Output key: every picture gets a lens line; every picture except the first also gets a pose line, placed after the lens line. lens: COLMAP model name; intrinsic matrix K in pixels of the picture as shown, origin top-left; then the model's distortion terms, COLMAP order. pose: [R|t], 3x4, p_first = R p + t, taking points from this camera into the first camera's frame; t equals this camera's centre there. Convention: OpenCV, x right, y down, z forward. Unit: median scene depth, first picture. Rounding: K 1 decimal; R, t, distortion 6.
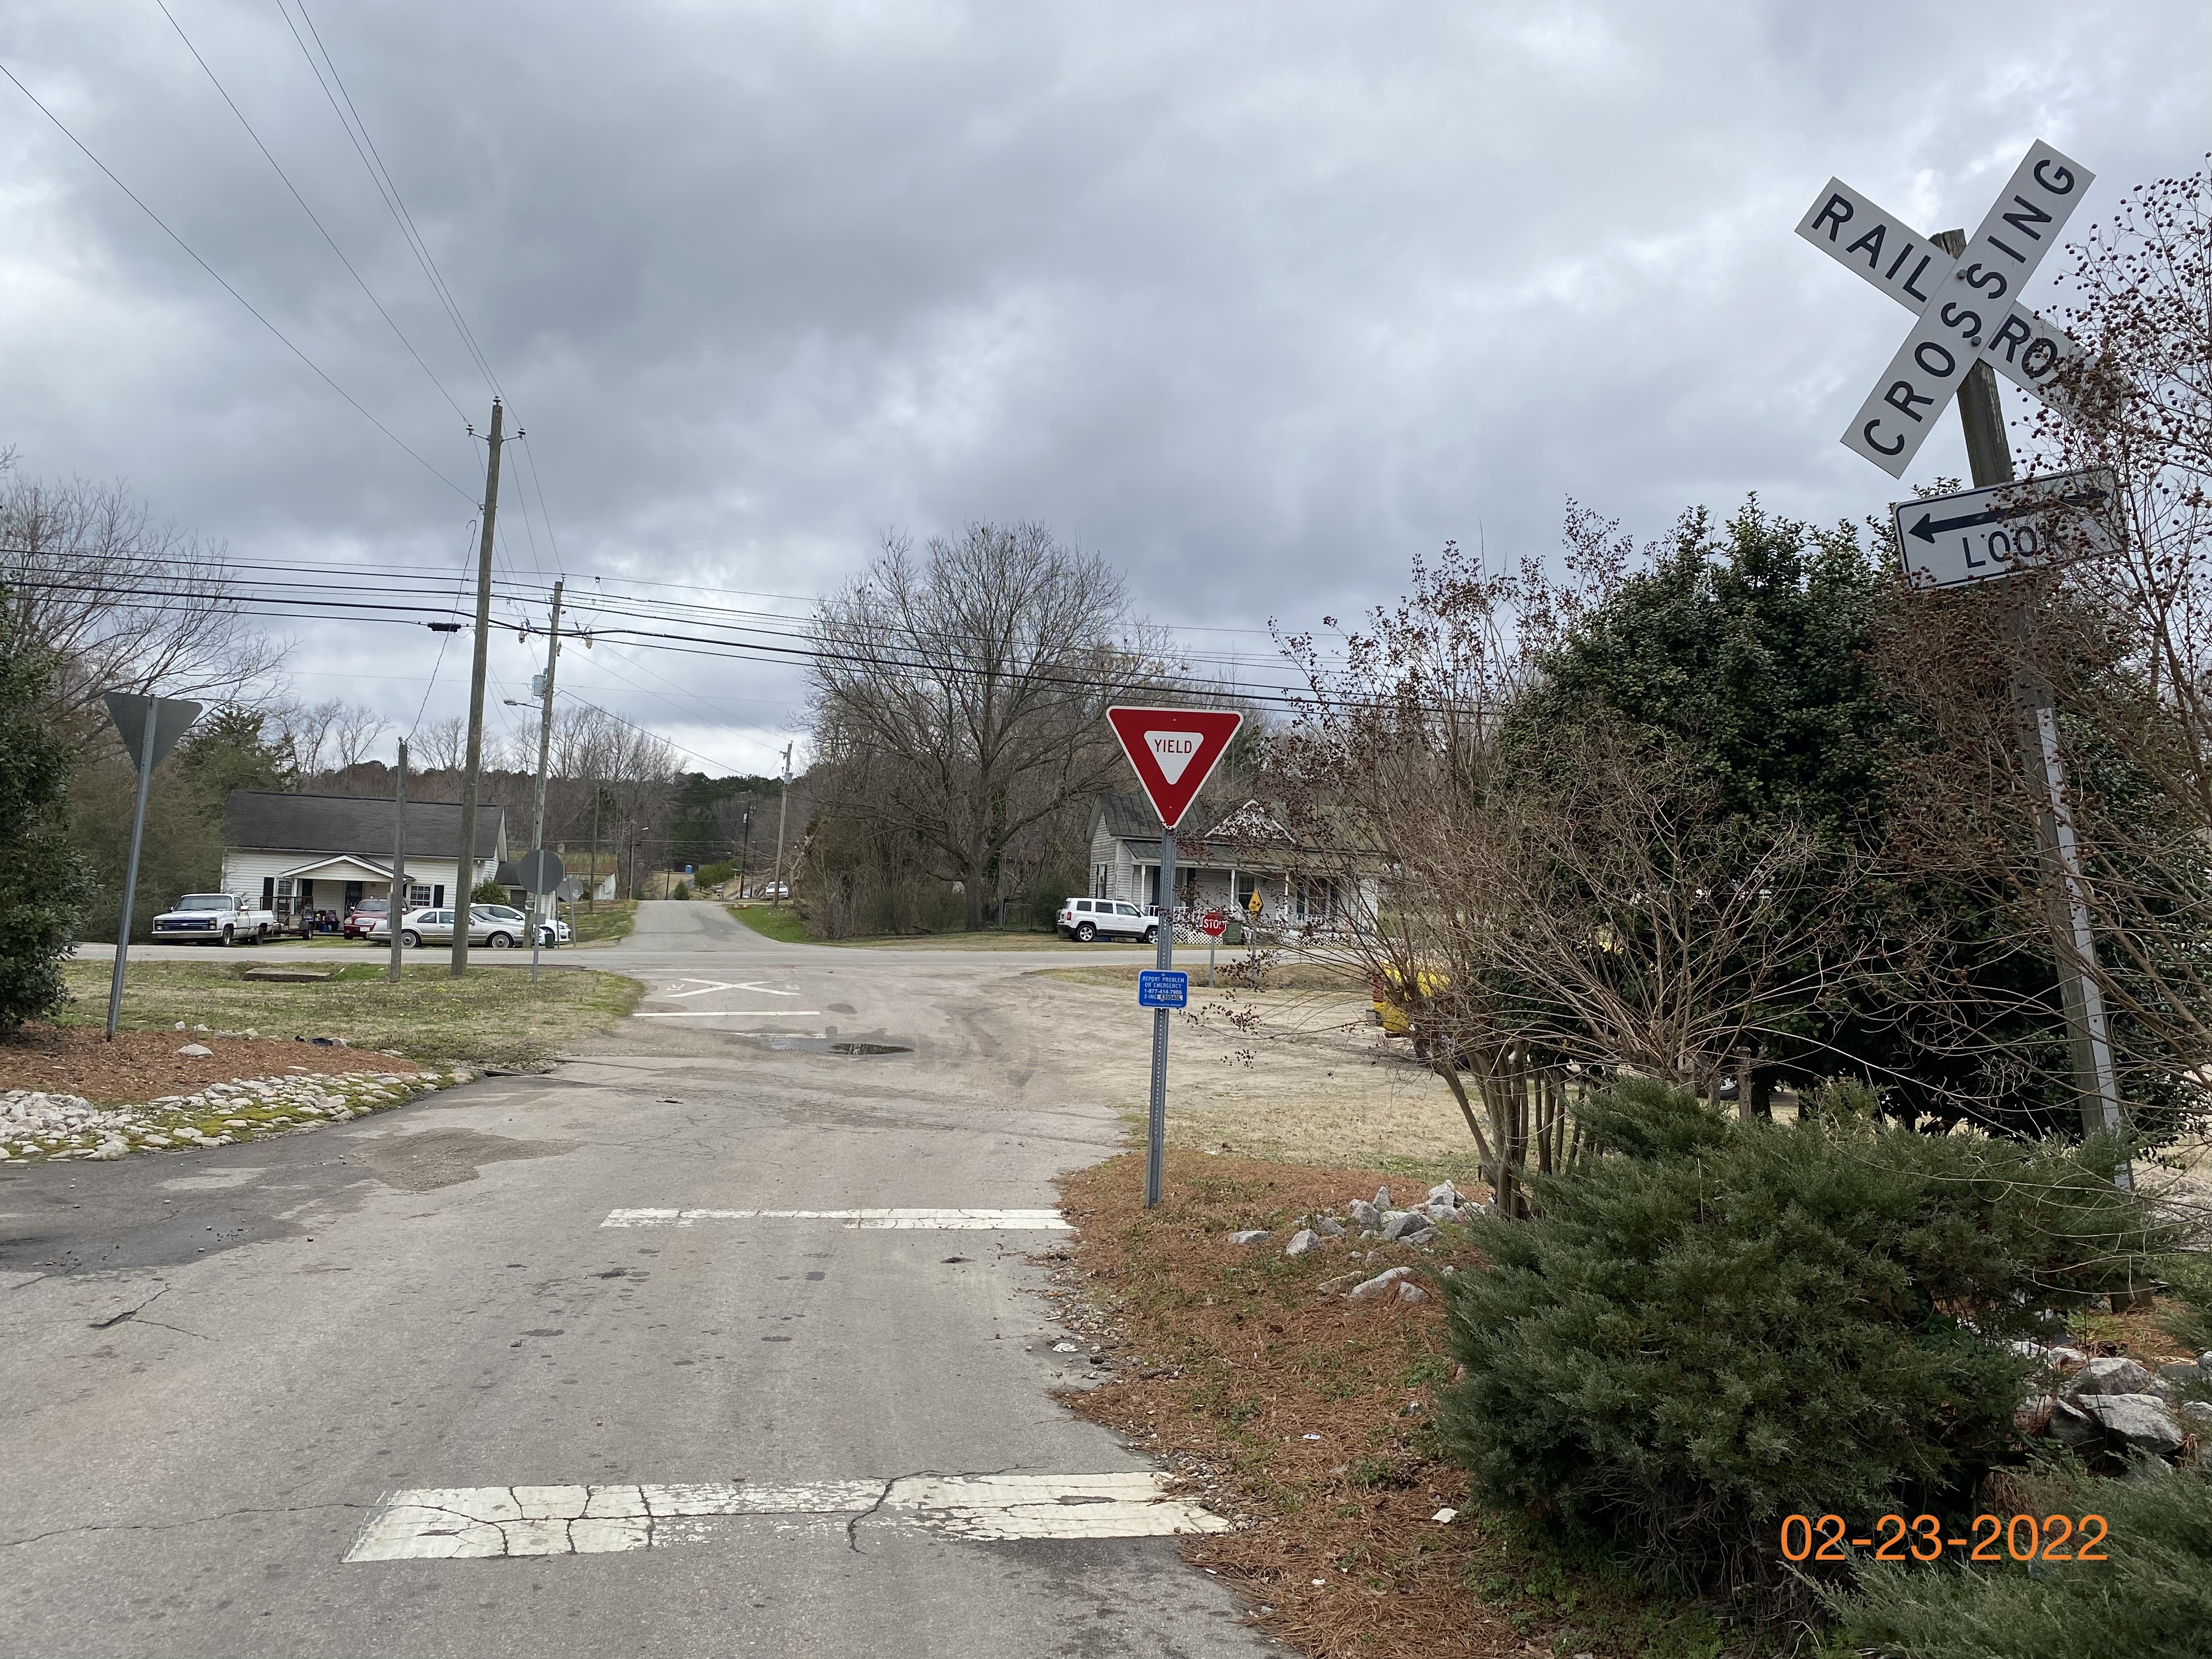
lens RADIAL K [[1697.9, 0, 1106.0], [0, 1697.9, 829.5], [0, 0, 1]] dist [0.003910, 0.001188]
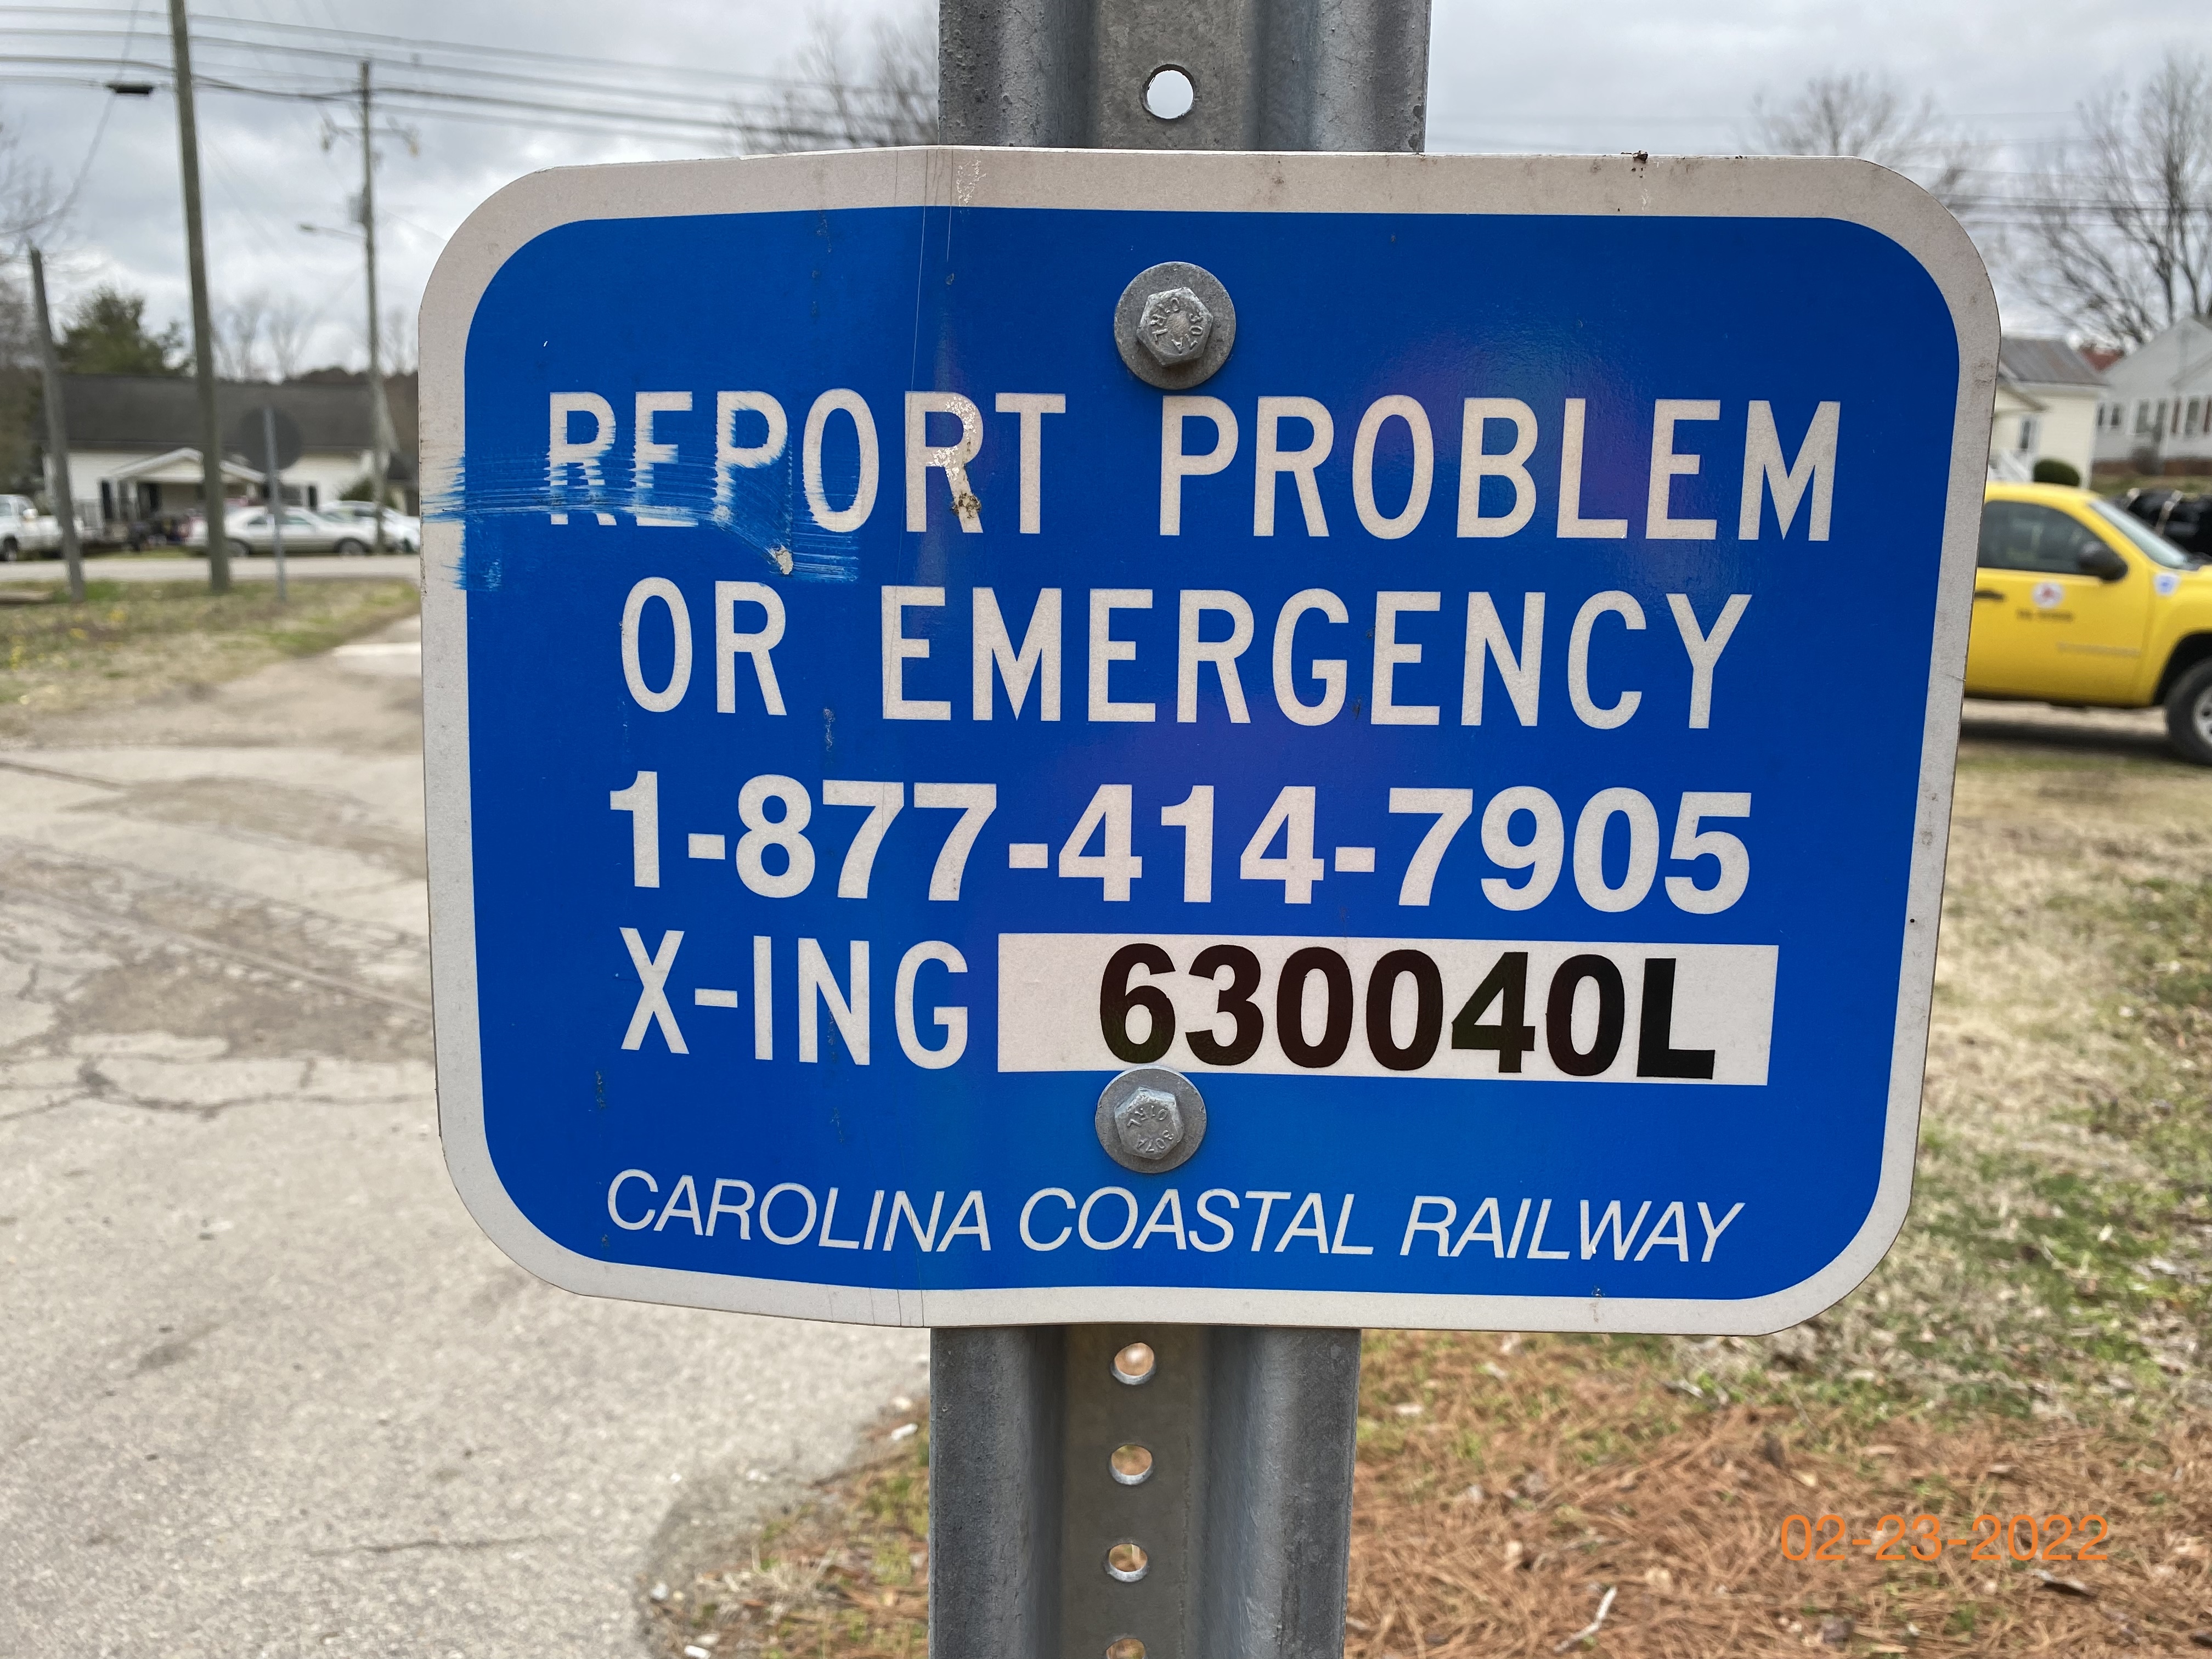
lens RADIAL K [[1689.6, 0, 1106.0], [0, 1689.6, 829.5], [0, 0, 1]] dist [-0.001564, -0.002686]
pose [[0.999567, -0.026799, -0.012121, 0.006188], [0.028904, 0.971304, 0.236077, 0.017302], [0.005447, -0.236325, 0.971659, 0.196413]]
